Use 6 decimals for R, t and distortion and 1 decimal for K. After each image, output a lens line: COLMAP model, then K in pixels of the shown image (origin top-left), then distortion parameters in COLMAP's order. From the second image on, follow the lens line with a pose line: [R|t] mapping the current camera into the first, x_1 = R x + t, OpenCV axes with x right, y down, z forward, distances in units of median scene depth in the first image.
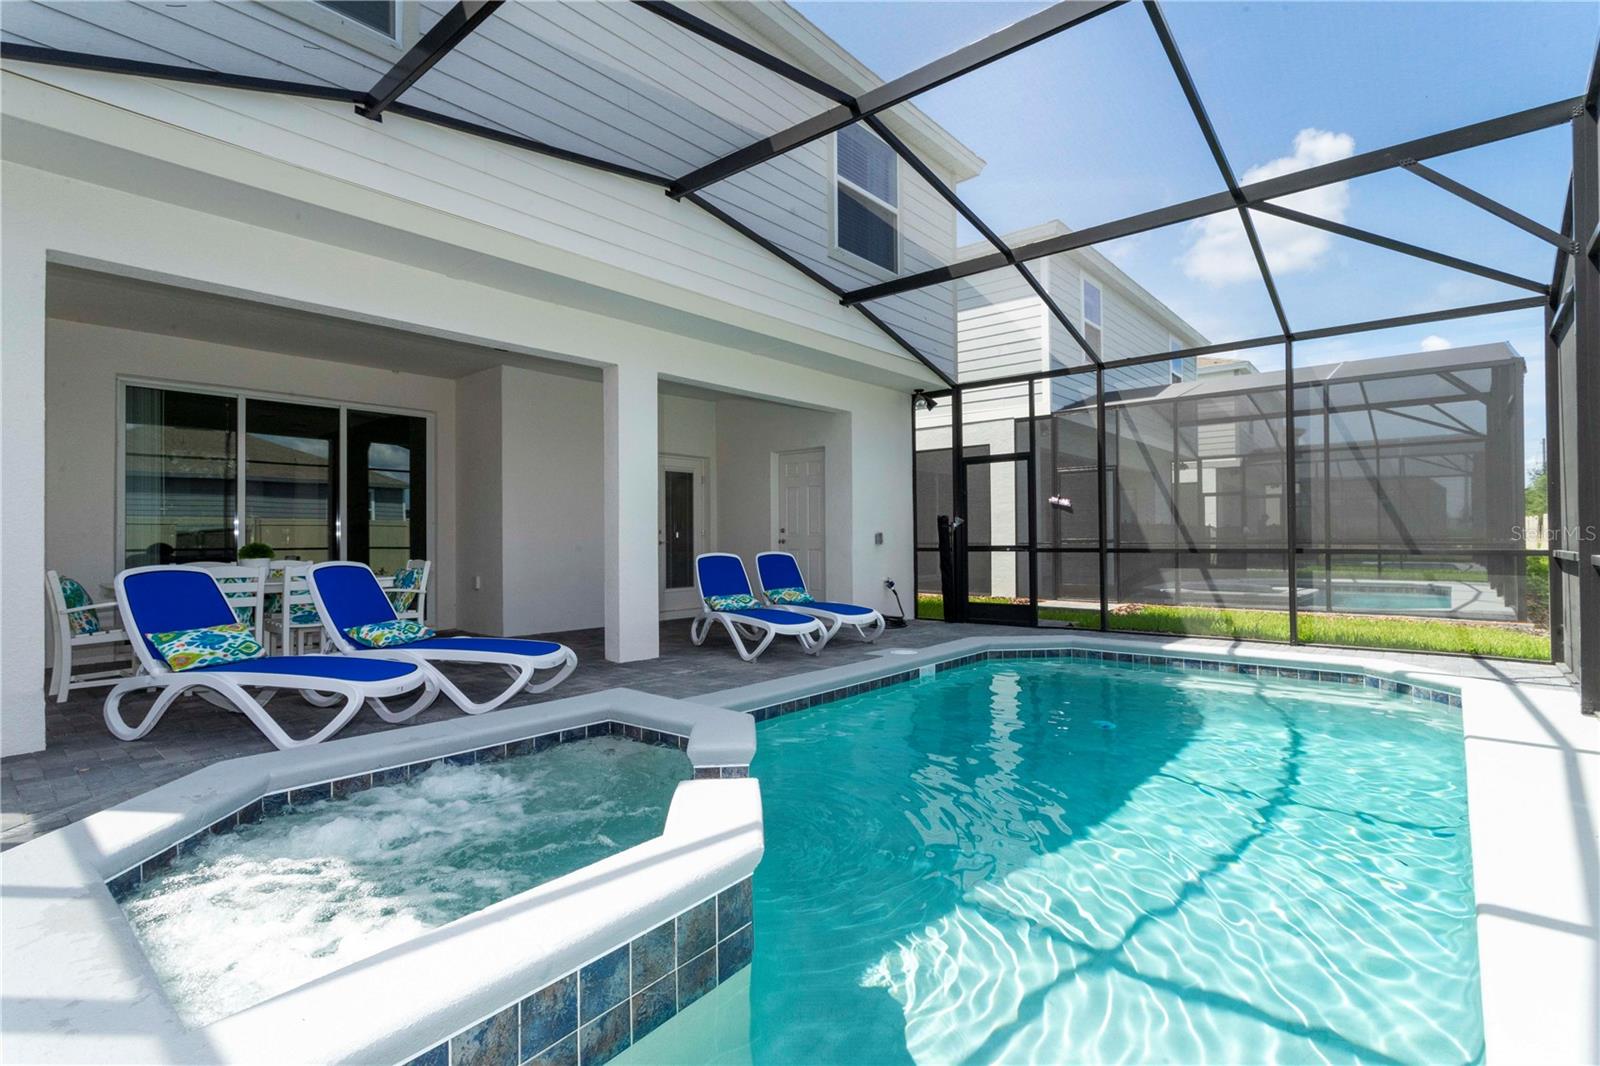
lens RADIAL K [[759.3, 0, 800.0], [0, 759.3, 533.0], [0, 0, 1]] dist [0.018265, 0.000687]
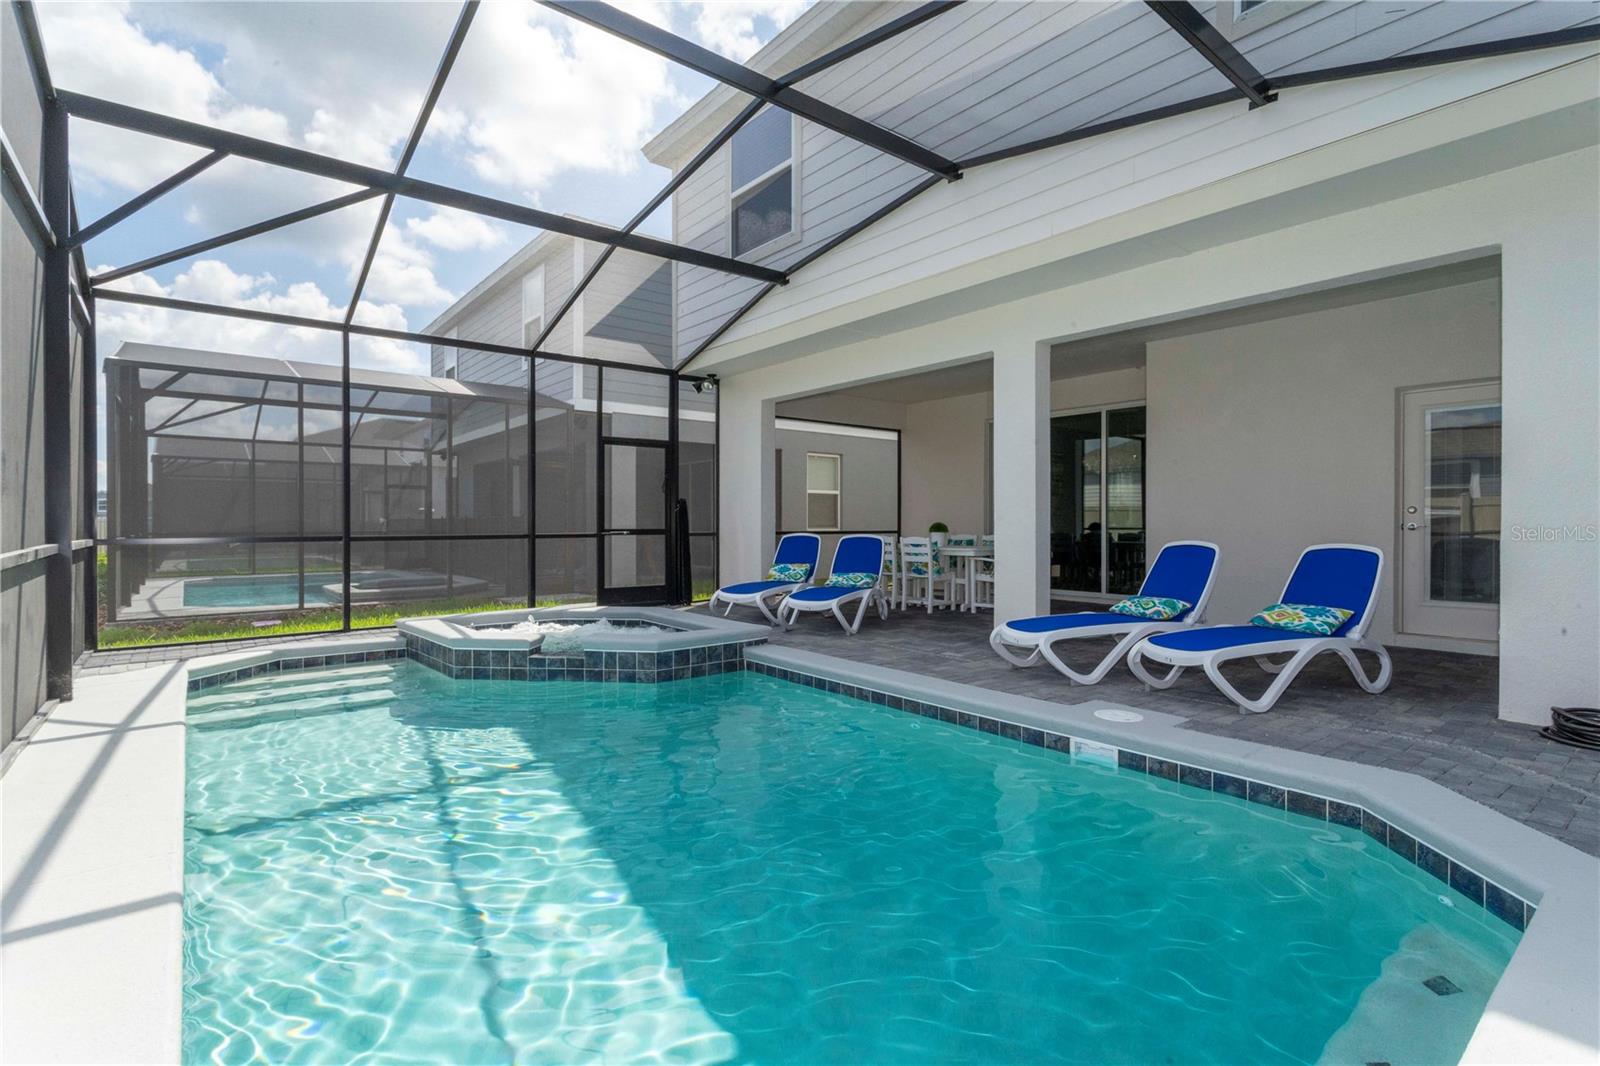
lens RADIAL K [[759.3, 0, 800.0], [0, 759.3, 533.0], [0, 0, 1]] dist [0.018265, 0.000687]
pose [[-0.175059, 0.016704, -0.984416, 0.852041], [0.005221, 0.999858, 0.016038, 0.004704], [0.984544, -0.002332, -0.175122, 0.968580]]
